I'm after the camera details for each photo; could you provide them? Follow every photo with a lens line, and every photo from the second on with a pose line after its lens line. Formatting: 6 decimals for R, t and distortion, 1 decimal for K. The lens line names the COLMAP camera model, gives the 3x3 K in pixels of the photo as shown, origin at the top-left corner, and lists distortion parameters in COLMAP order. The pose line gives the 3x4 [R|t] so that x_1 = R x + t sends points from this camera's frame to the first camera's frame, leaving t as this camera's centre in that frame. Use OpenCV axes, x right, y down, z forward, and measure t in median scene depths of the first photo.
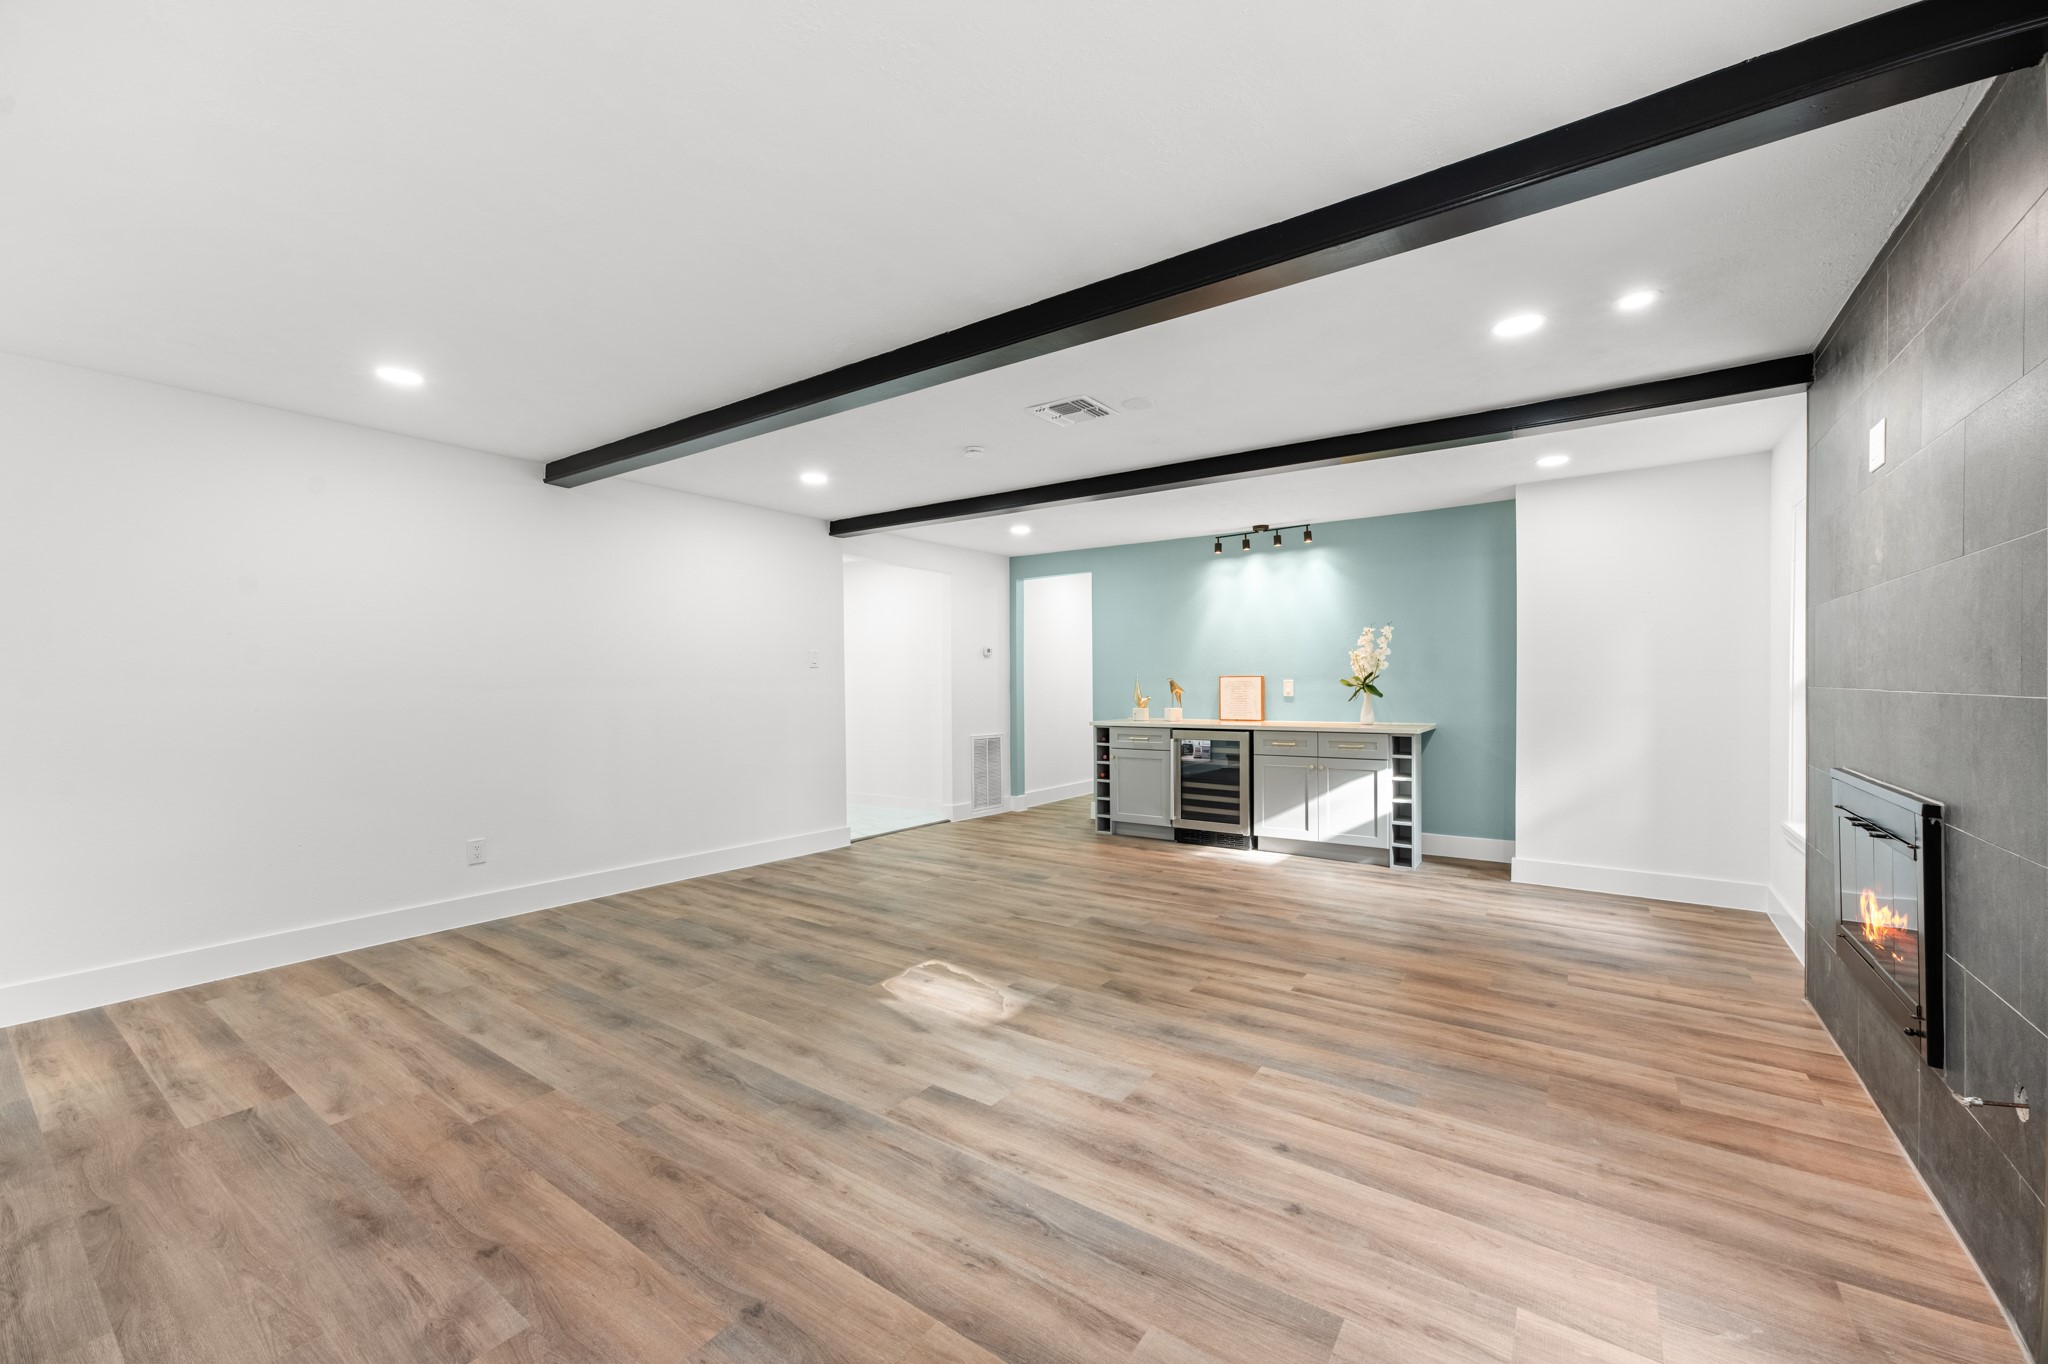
lens RADIAL K [[814.9, 0, 1014.7], [0, 814.9, 681.6], [0, 0, 1]] dist [-0.033168, 0.014802]
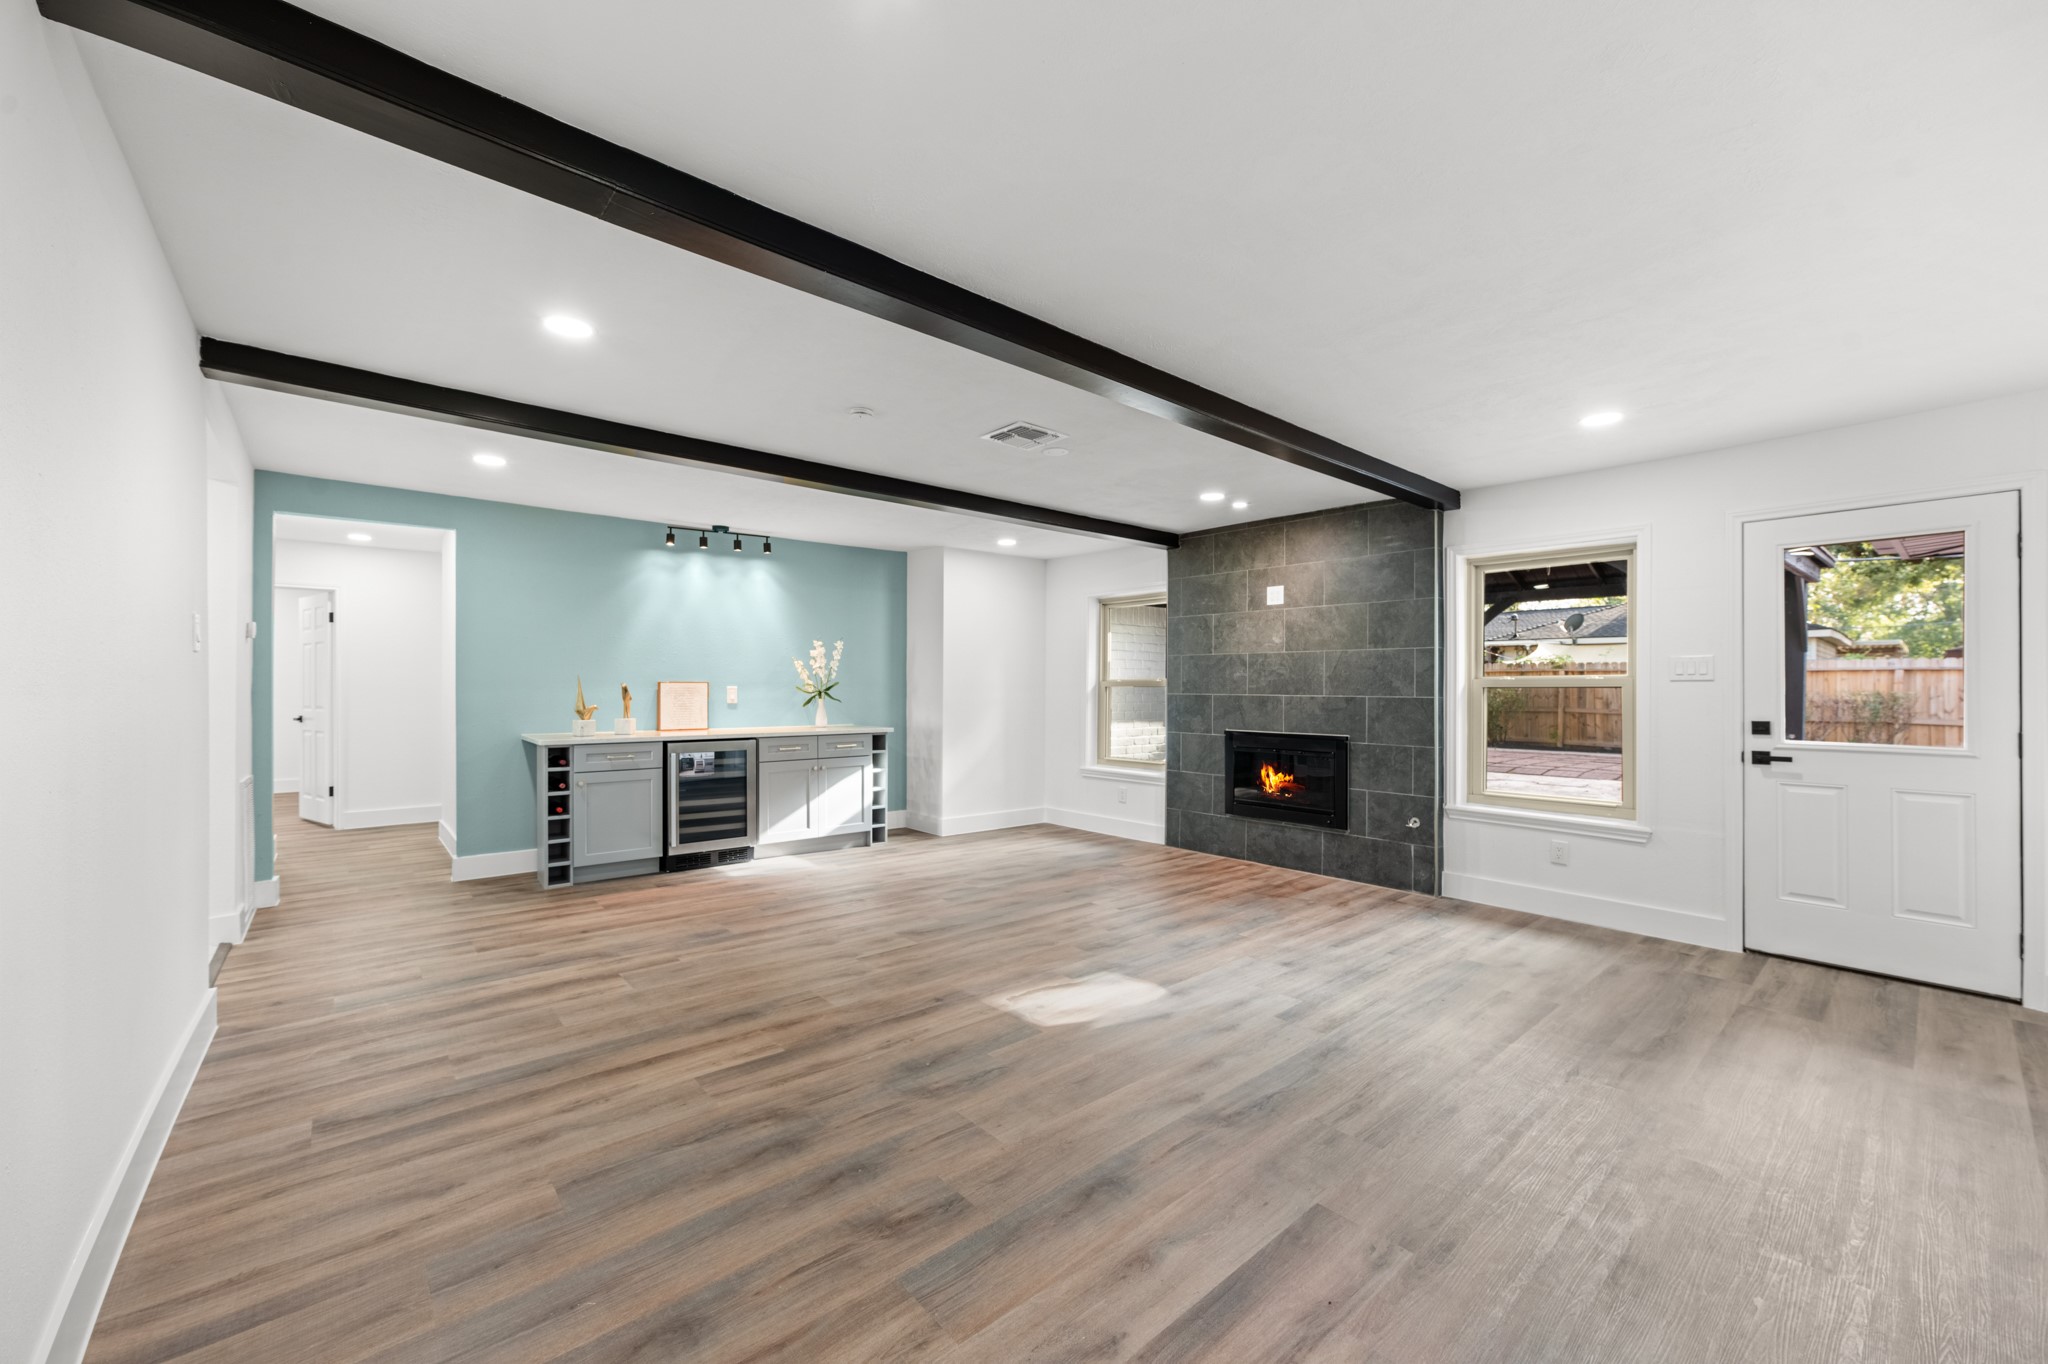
lens RADIAL K [[814.9, 0, 1029.6], [0, 814.9, 678.7], [0, 0, 1]] dist [-0.033168, 0.014802]
pose [[0.224681, 0.018209, 0.974262, -0.999960], [-0.007534, 0.999828, -0.016949, 0.004181], [-0.974403, -0.003532, 0.224779, 0.776791]]
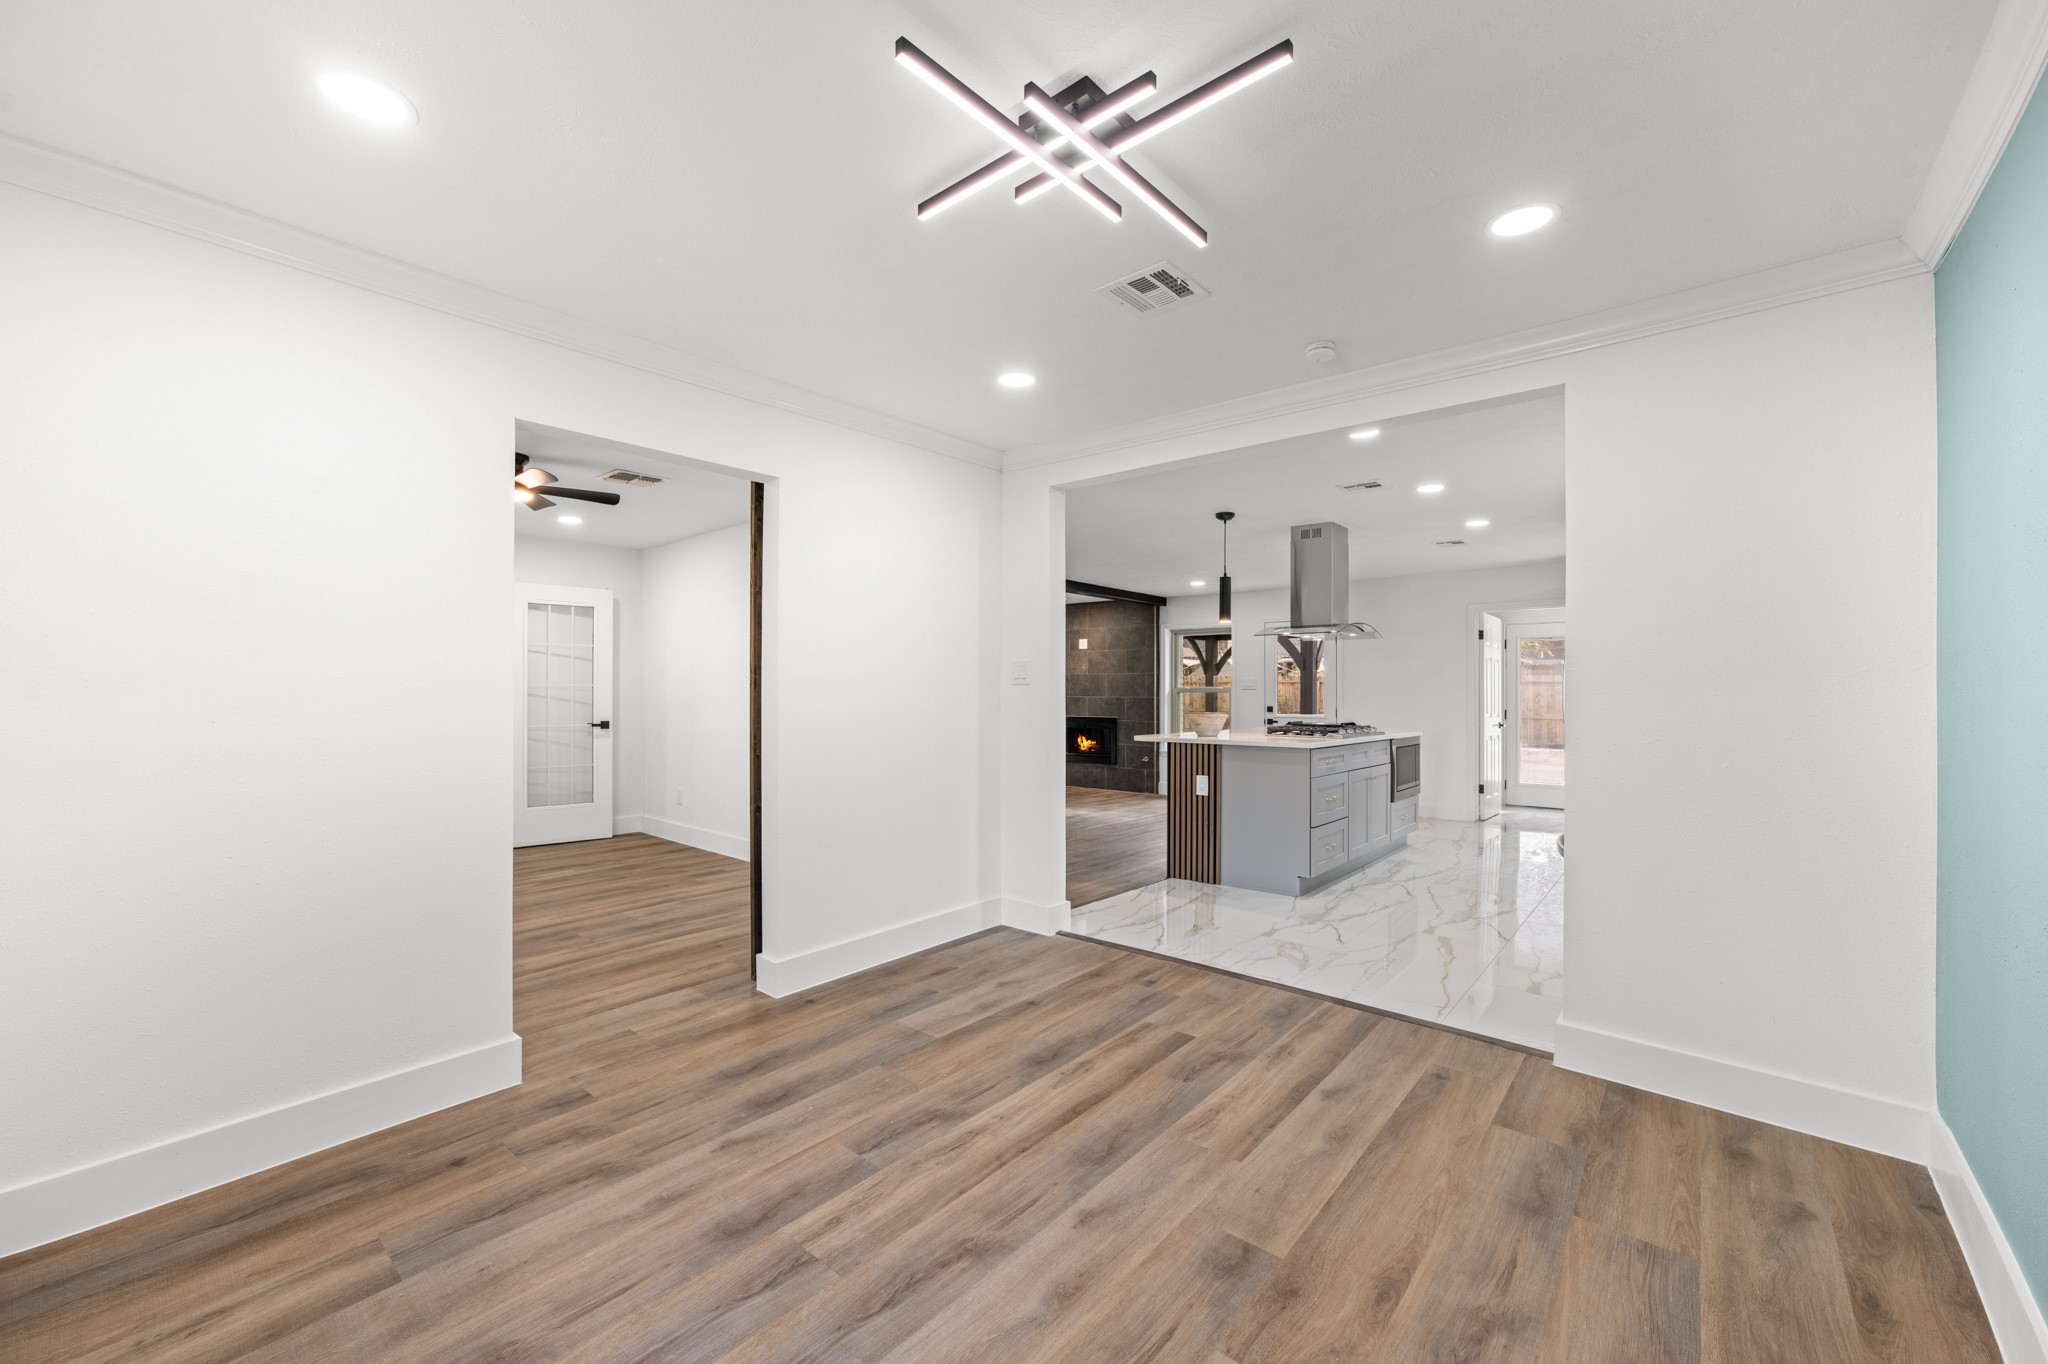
lens RADIAL K [[814.9, 0, 1022.3], [0, 814.9, 690.5], [0, 0, 1]] dist [-0.033168, 0.014802]
pose [[0.072792, 0.013780, 0.997252, -2.413389], [-0.004137, 0.999900, -0.013514, 0.024523], [-0.997339, -0.003142, 0.072842, 0.666905]]
